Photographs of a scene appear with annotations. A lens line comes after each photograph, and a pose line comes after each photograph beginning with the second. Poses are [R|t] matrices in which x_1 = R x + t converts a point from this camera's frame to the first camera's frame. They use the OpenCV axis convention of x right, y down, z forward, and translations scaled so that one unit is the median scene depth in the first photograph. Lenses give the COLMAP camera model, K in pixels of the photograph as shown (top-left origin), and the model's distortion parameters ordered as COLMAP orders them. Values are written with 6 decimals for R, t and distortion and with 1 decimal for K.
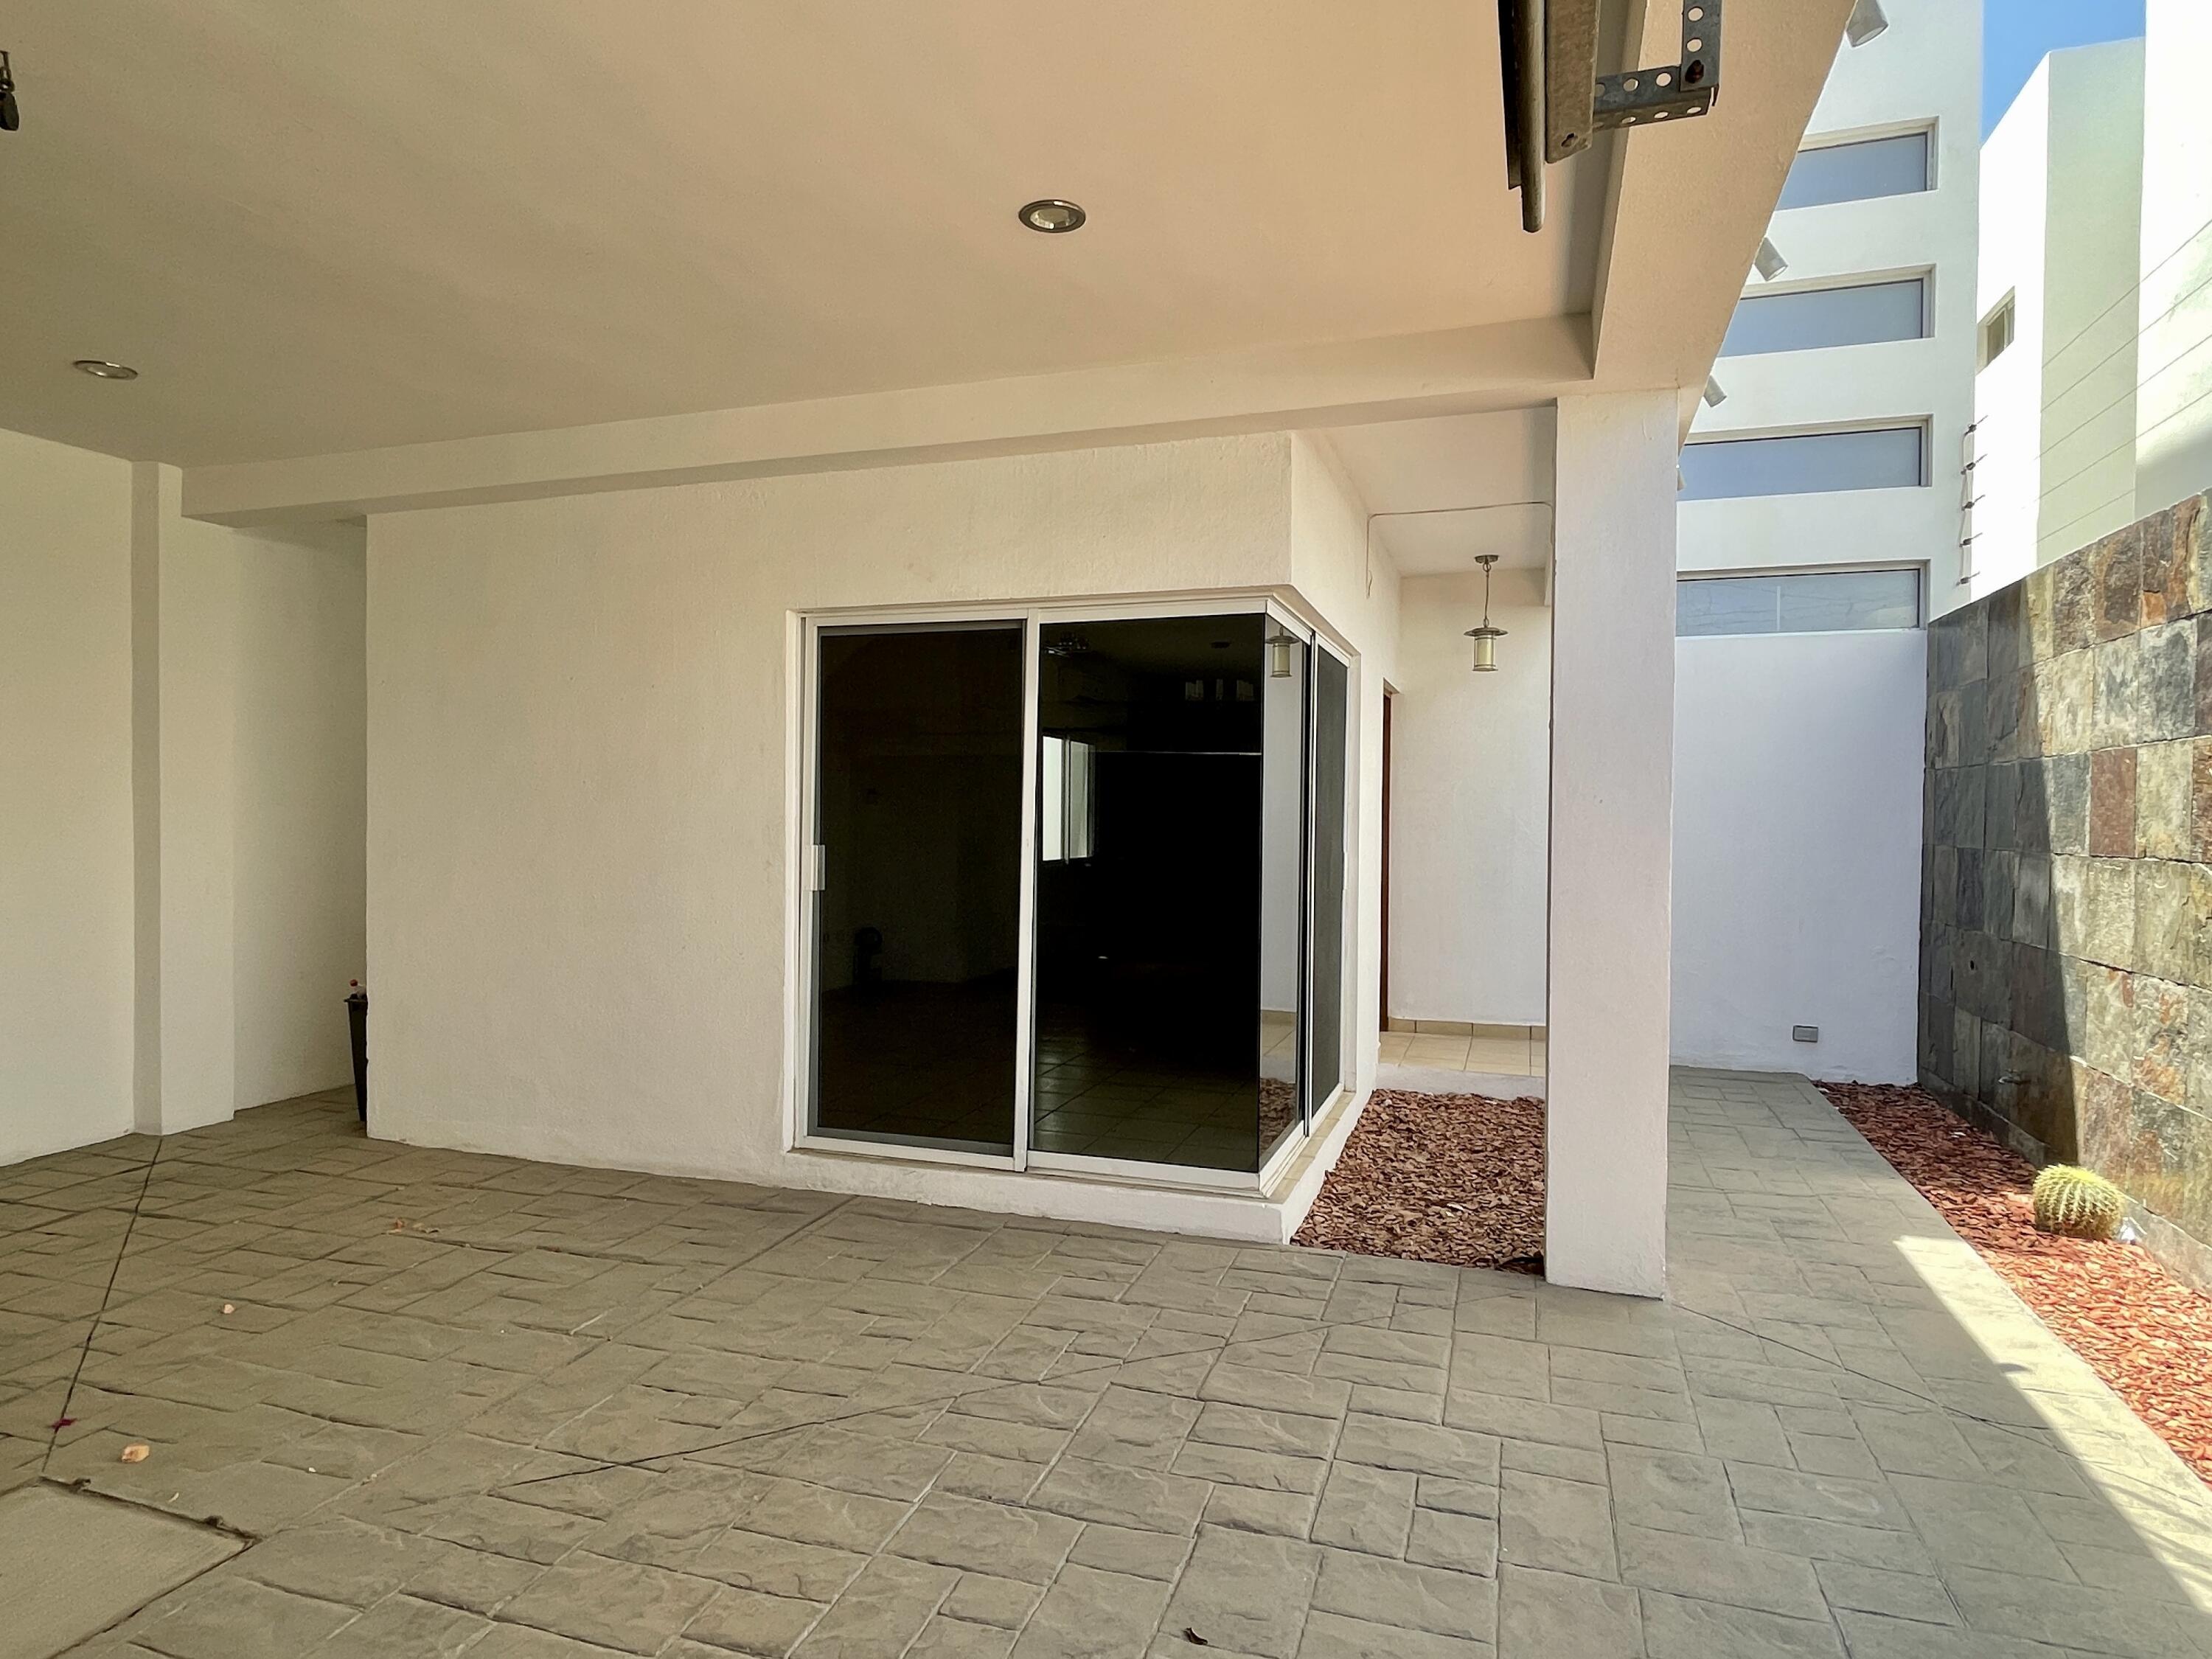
lens RADIAL K [[1284.0, 0, 1105.2], [0, 1284.0, 826.7], [0, 0, 1]] dist [-0.010787, 0.006342]
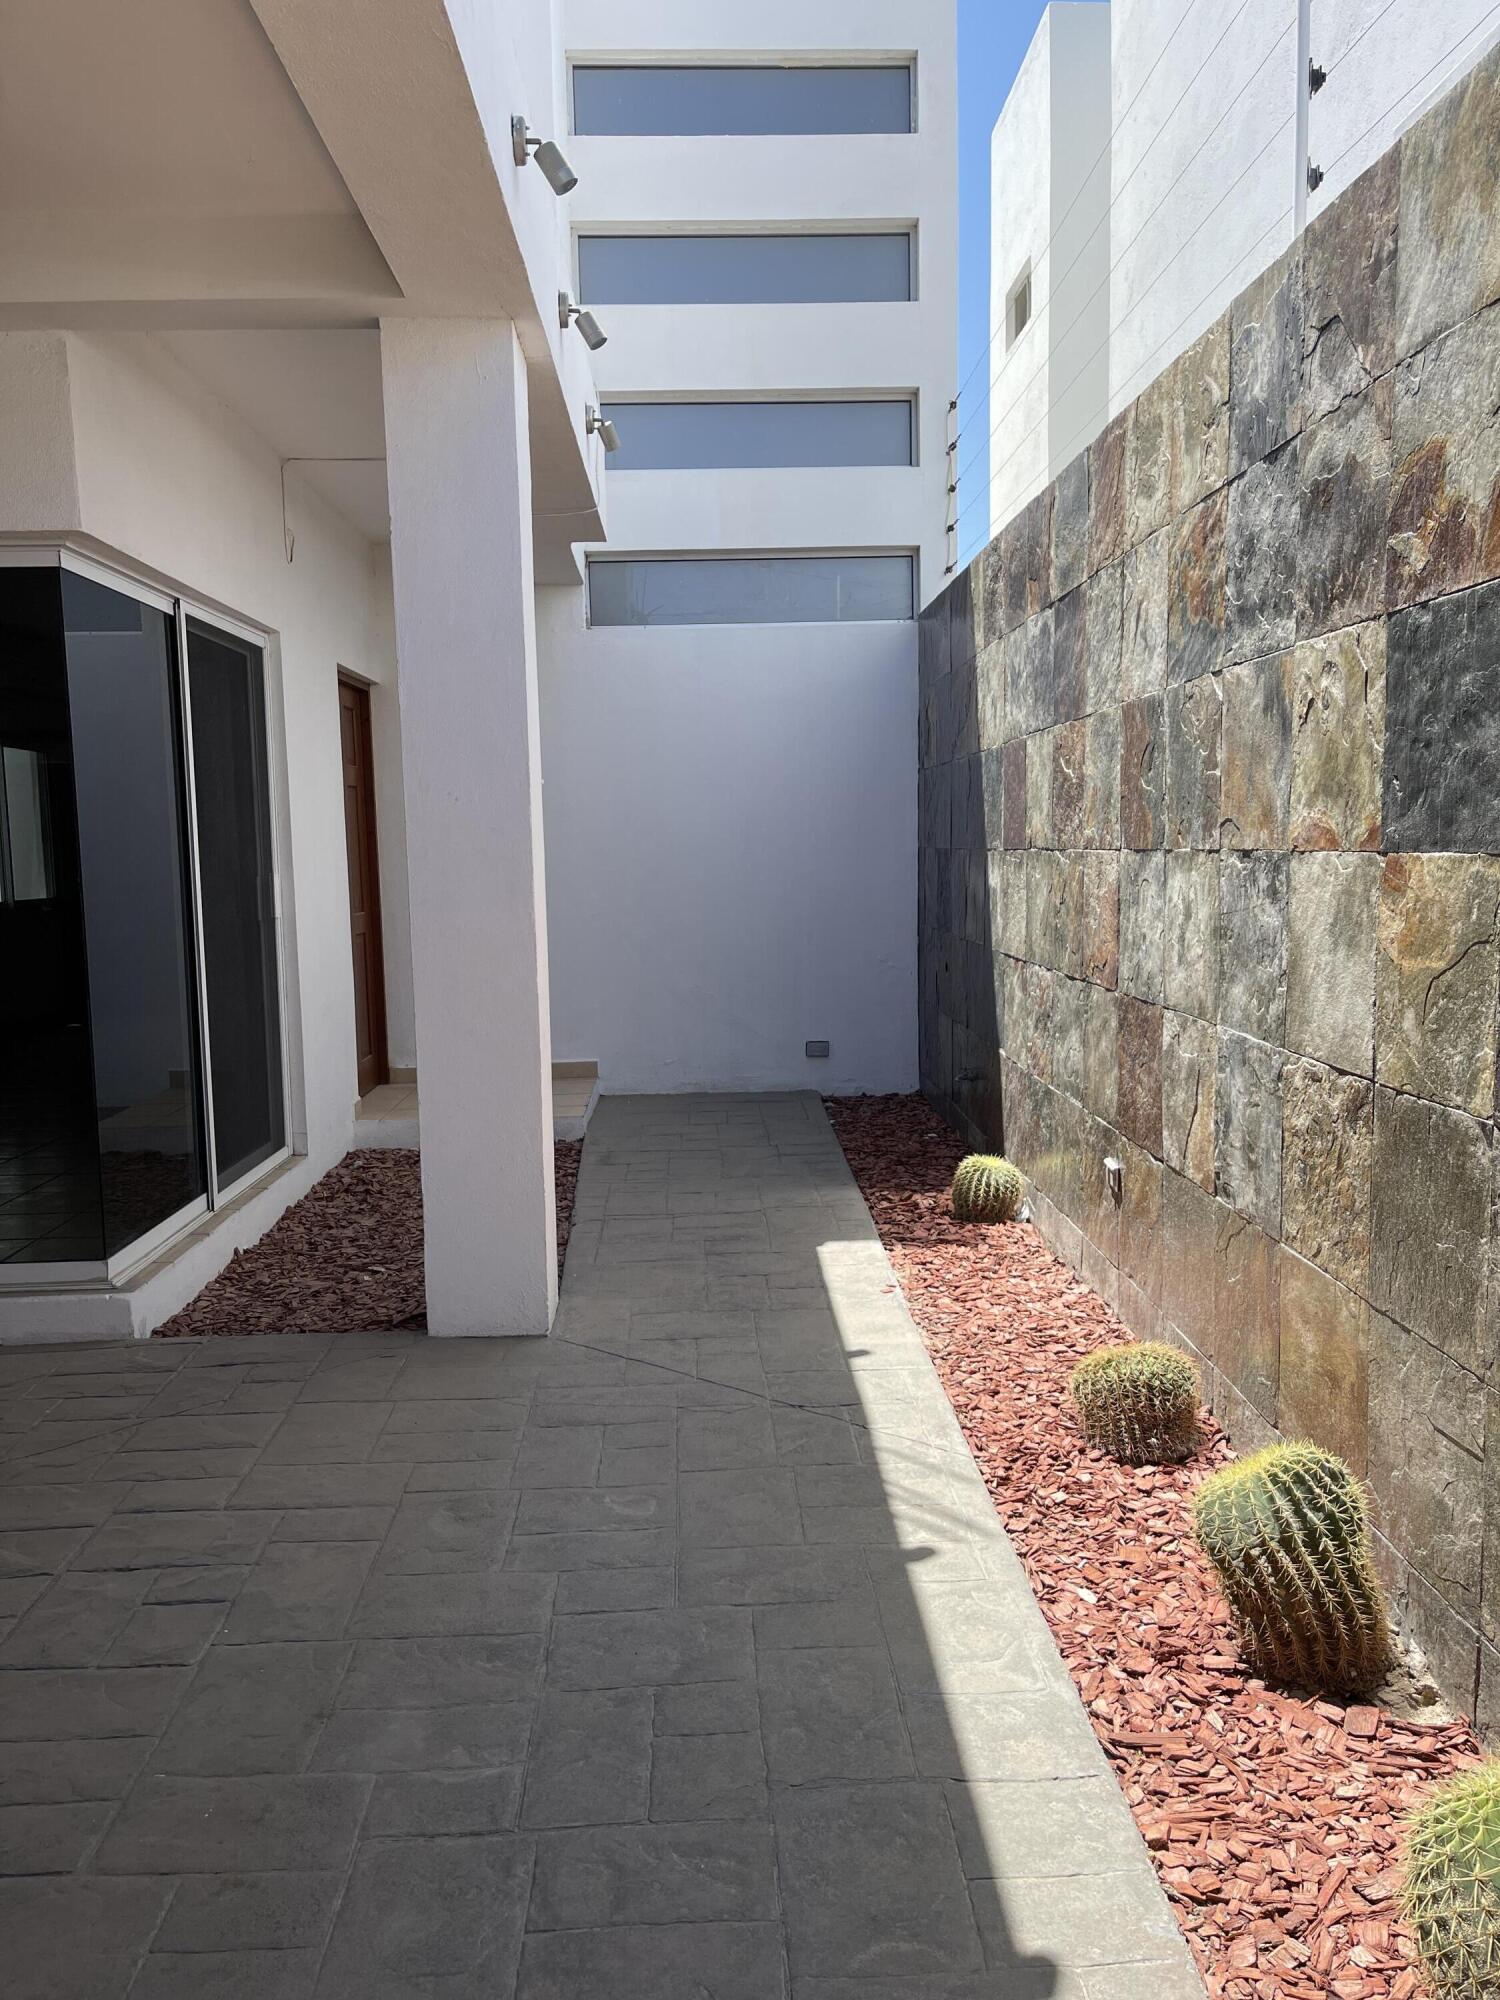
lens RADIAL K [[1502.8, 0, 750.6], [0, 1502.8, 1000.9], [0, 0, 1]] dist [0.030862, -0.026354]
pose [[0.933817, -0.064137, 0.351955, 0.181737], [0.030114, 0.994399, 0.101310, 0.017713], [-0.356482, -0.084006, 0.930518, -0.046553]]
